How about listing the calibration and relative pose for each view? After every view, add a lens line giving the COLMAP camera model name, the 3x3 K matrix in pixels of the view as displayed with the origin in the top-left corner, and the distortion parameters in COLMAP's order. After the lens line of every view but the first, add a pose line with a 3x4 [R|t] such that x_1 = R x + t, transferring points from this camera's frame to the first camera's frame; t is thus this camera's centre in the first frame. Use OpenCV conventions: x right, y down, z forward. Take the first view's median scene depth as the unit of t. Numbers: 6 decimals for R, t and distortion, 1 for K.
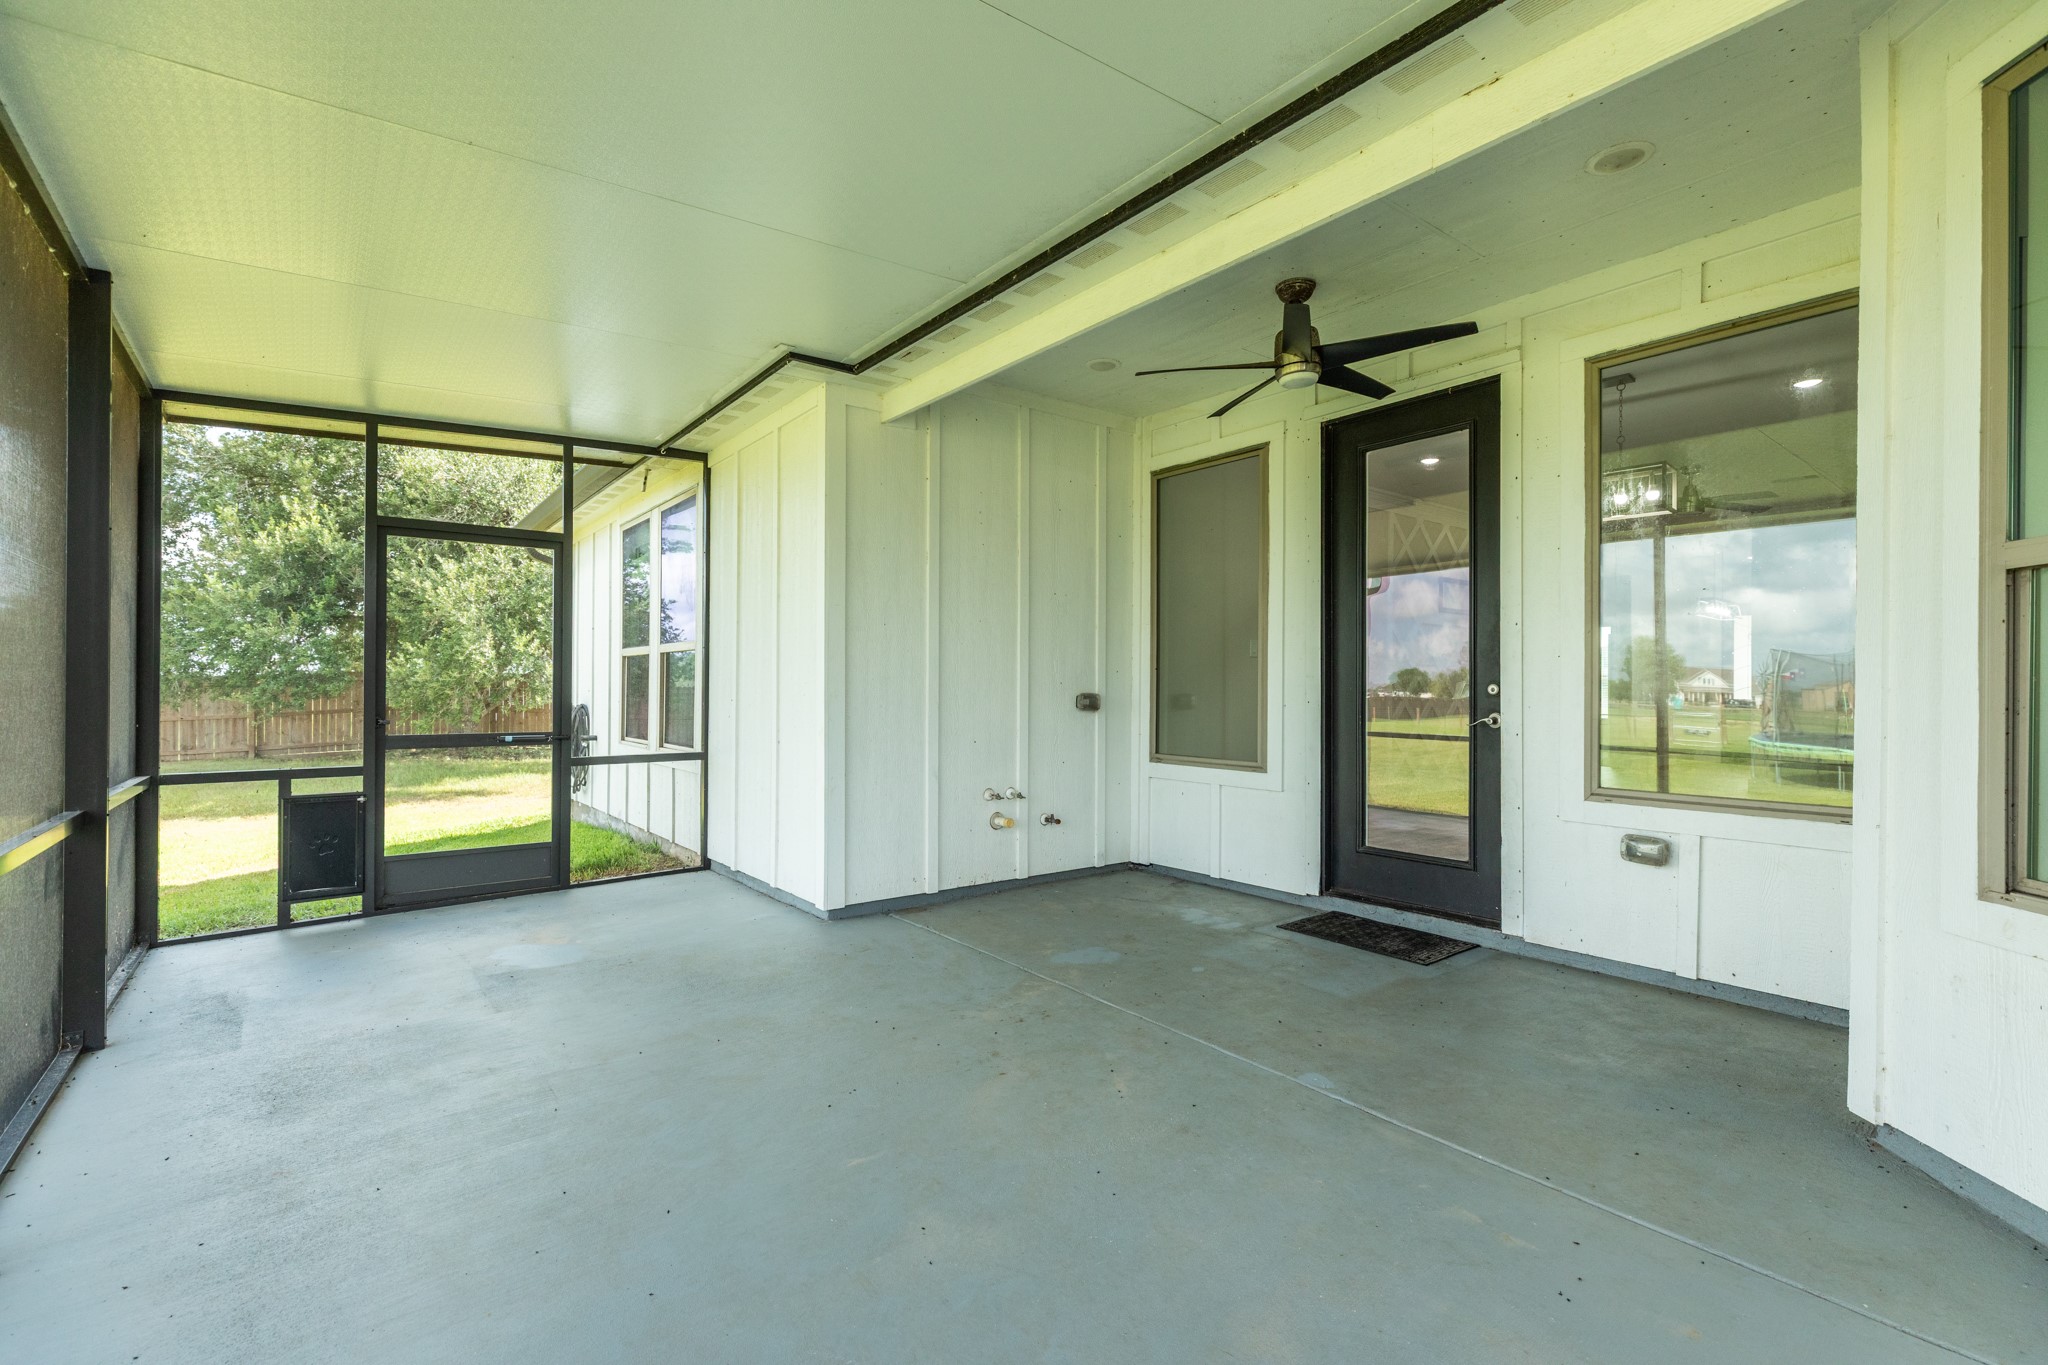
lens RADIAL K [[931.3, 0, 1019.3], [0, 931.3, 682.3], [0, 0, 1]] dist [-0.001554, -0.000104]
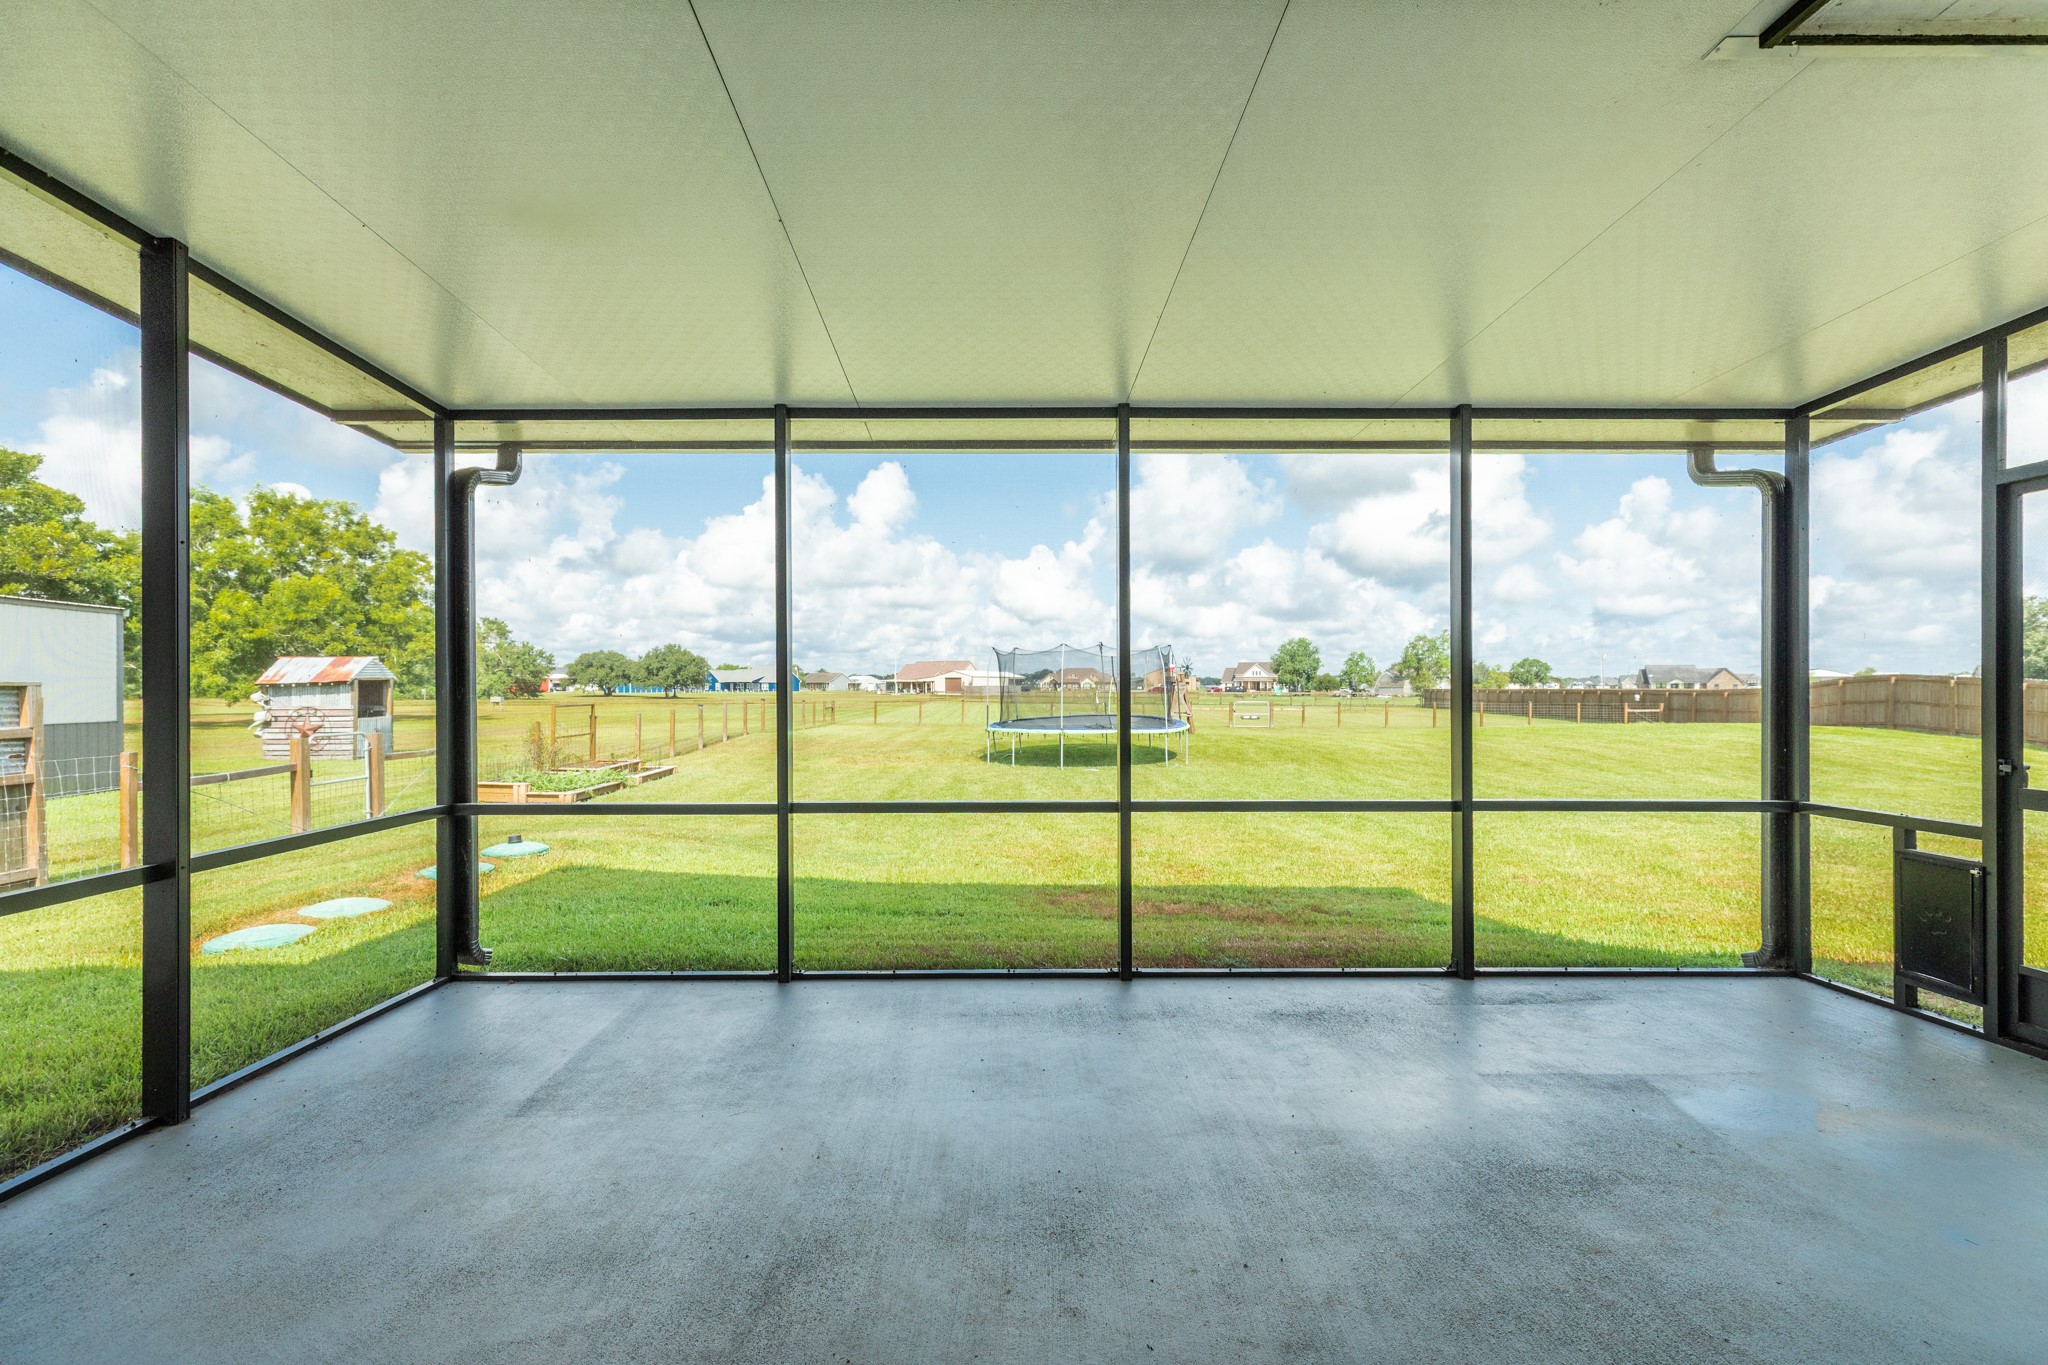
lens RADIAL K [[931.3, 0, 1017.8], [0, 931.3, 696.5], [0, 0, 1]] dist [-0.001554, -0.000104]
pose [[-0.602448, -0.001452, -0.798157, 0.325947], [-0.001537, 0.999999, -0.000659, -0.008198], [0.798157, 0.000830, -0.602449, 0.893691]]
